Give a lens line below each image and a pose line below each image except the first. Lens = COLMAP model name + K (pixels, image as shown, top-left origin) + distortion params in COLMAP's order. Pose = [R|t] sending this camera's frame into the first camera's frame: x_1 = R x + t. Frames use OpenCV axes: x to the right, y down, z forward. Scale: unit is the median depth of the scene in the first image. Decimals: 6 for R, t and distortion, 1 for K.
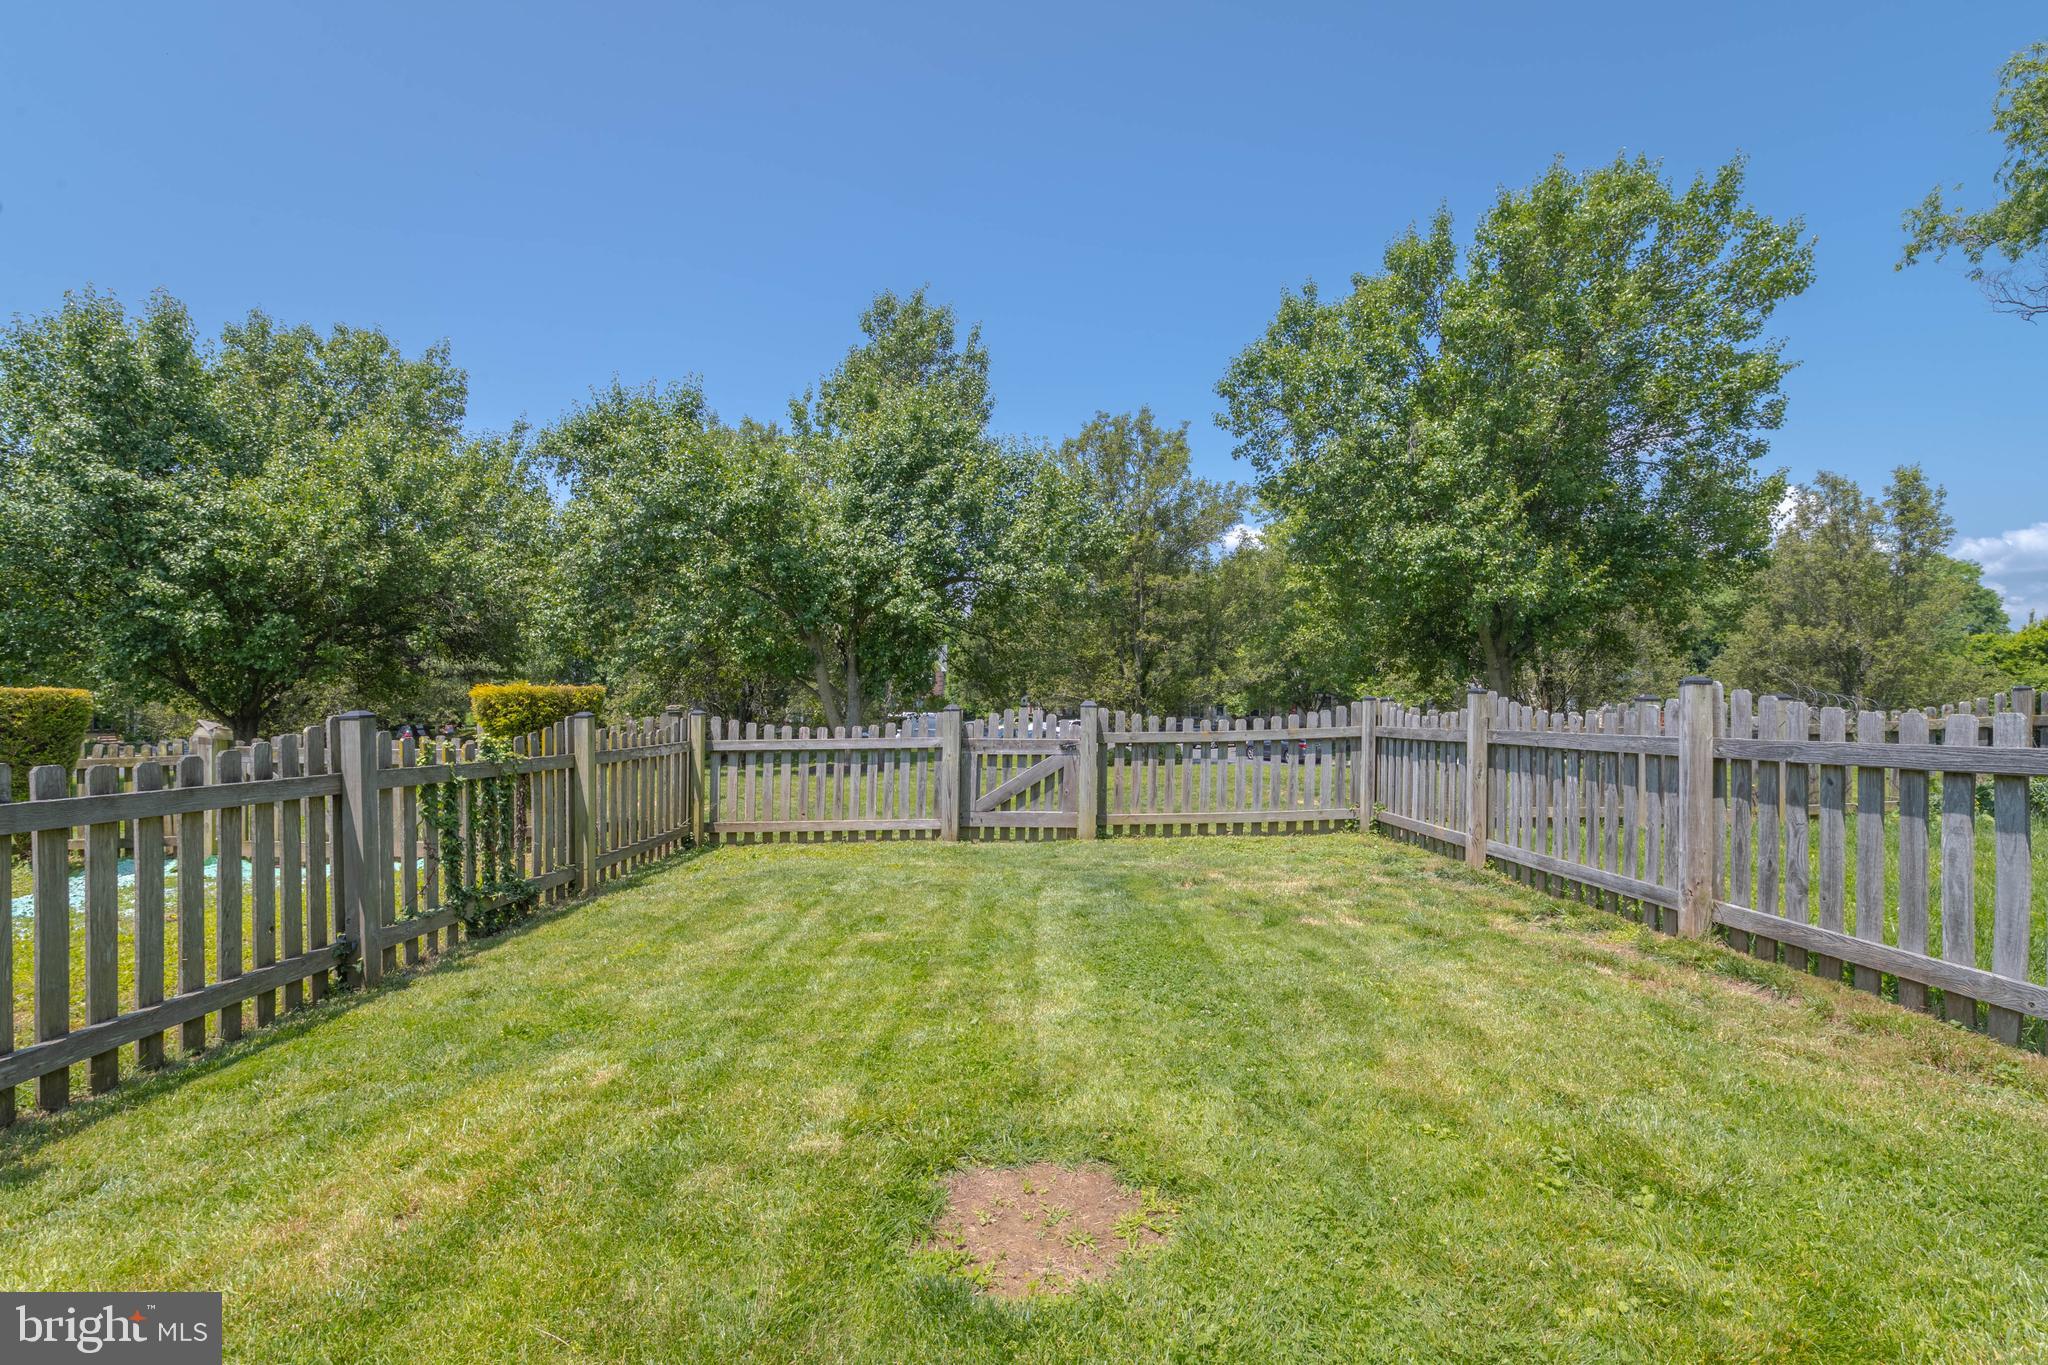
lens RADIAL K [[870.2, 0, 1032.4], [0, 870.2, 693.4], [0, 0, 1]] dist [-0.001967, -0.009980]
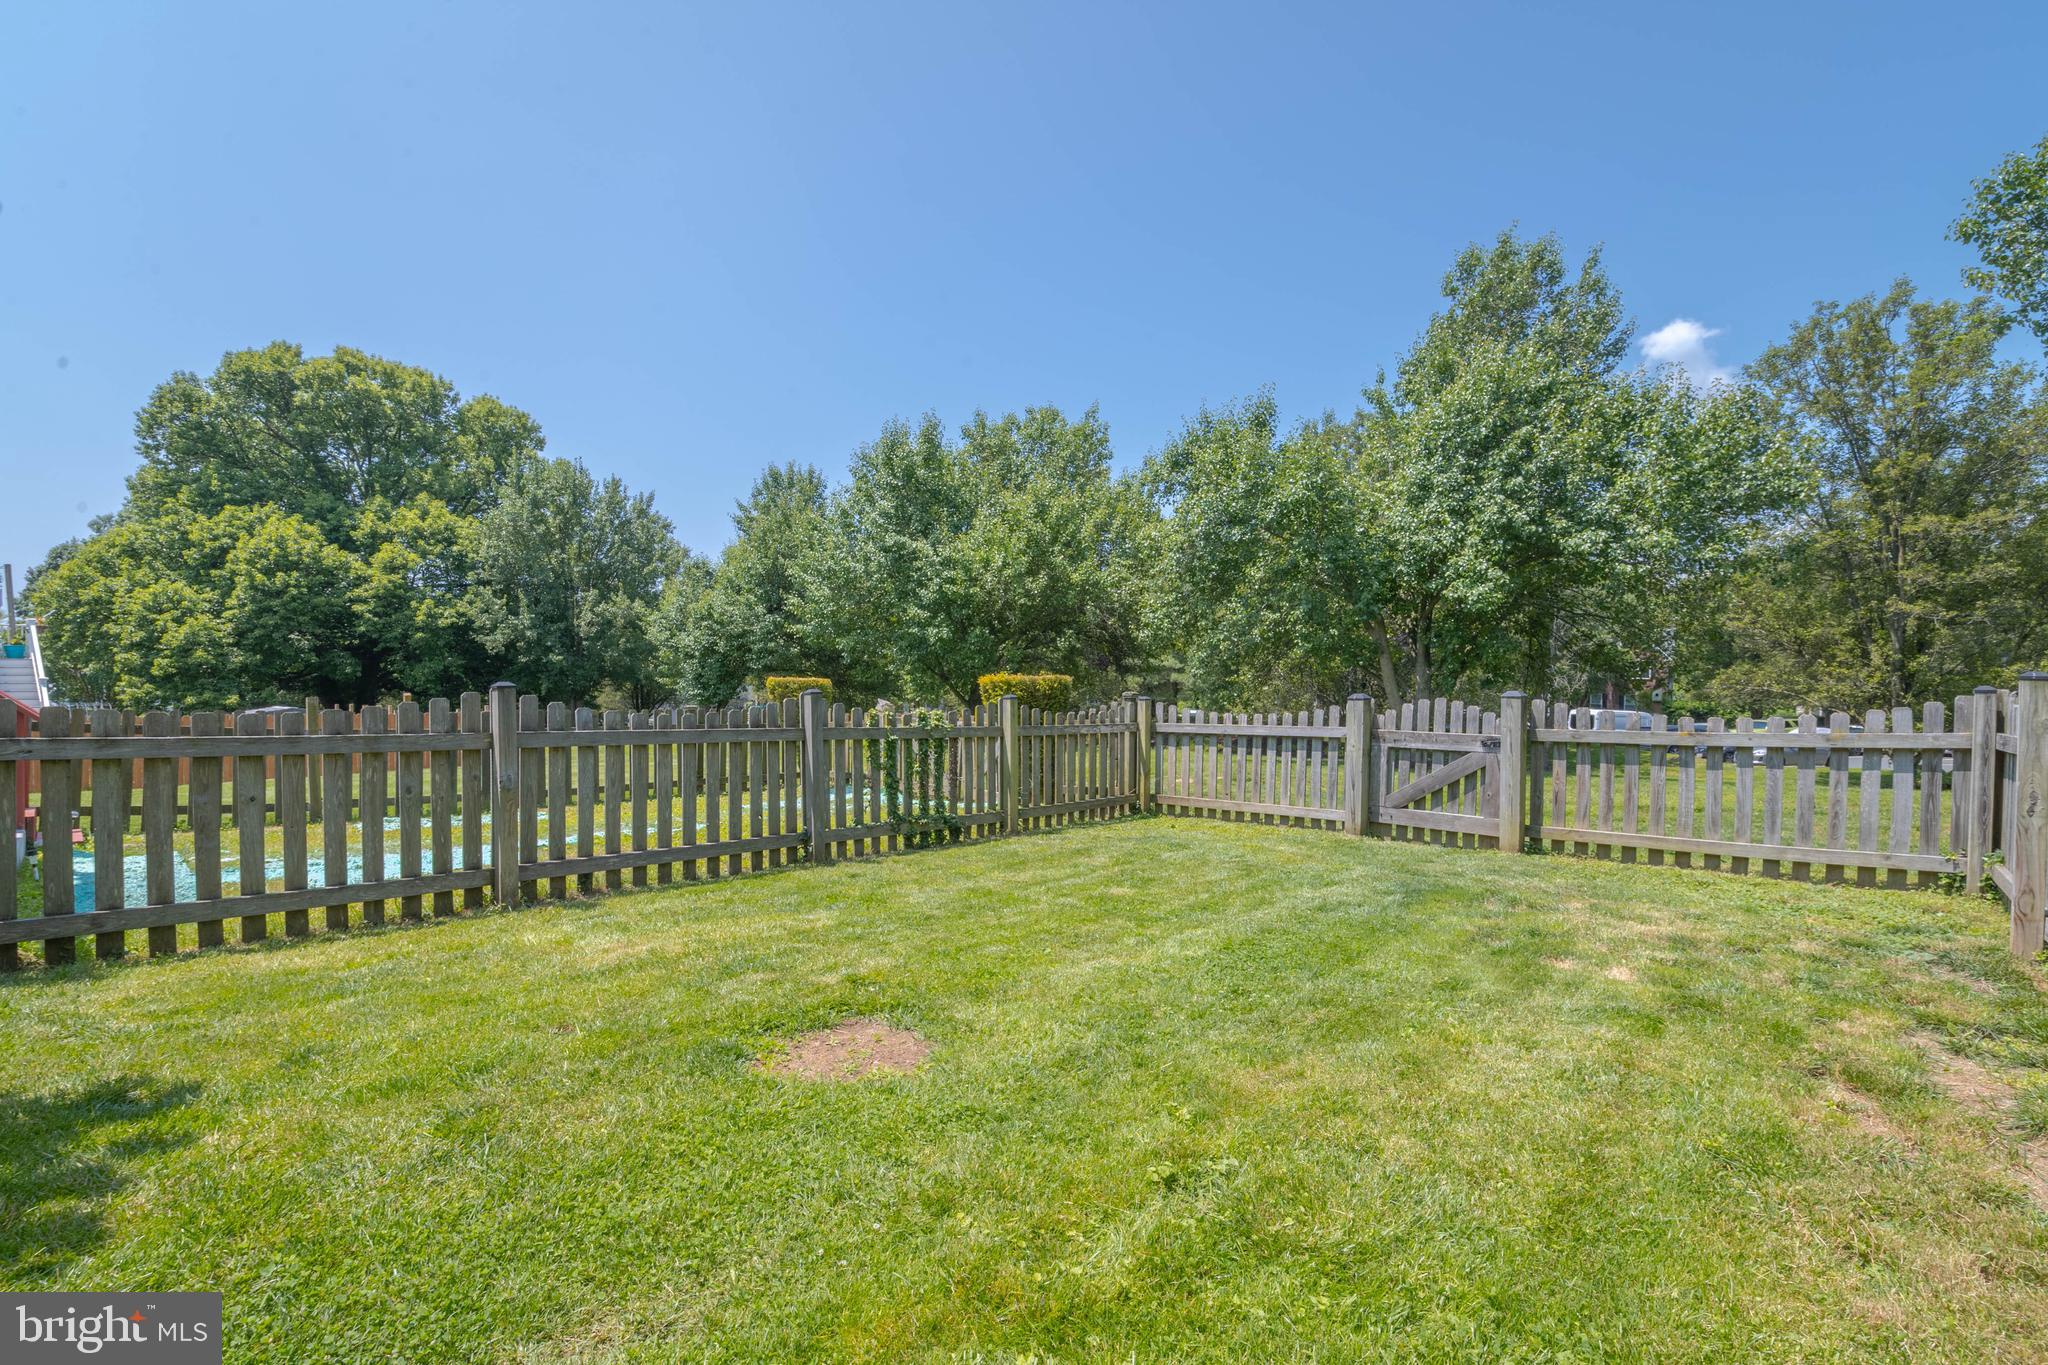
lens RADIAL K [[870.2, 0, 1032.4], [0, 870.2, 693.4], [0, 0, 1]] dist [-0.001967, -0.009980]
pose [[0.727576, 0.010017, -0.685954, 0.301249], [-0.004508, 0.999942, 0.009820, 0.004356], [0.686012, -0.004052, 0.727579, 0.048171]]
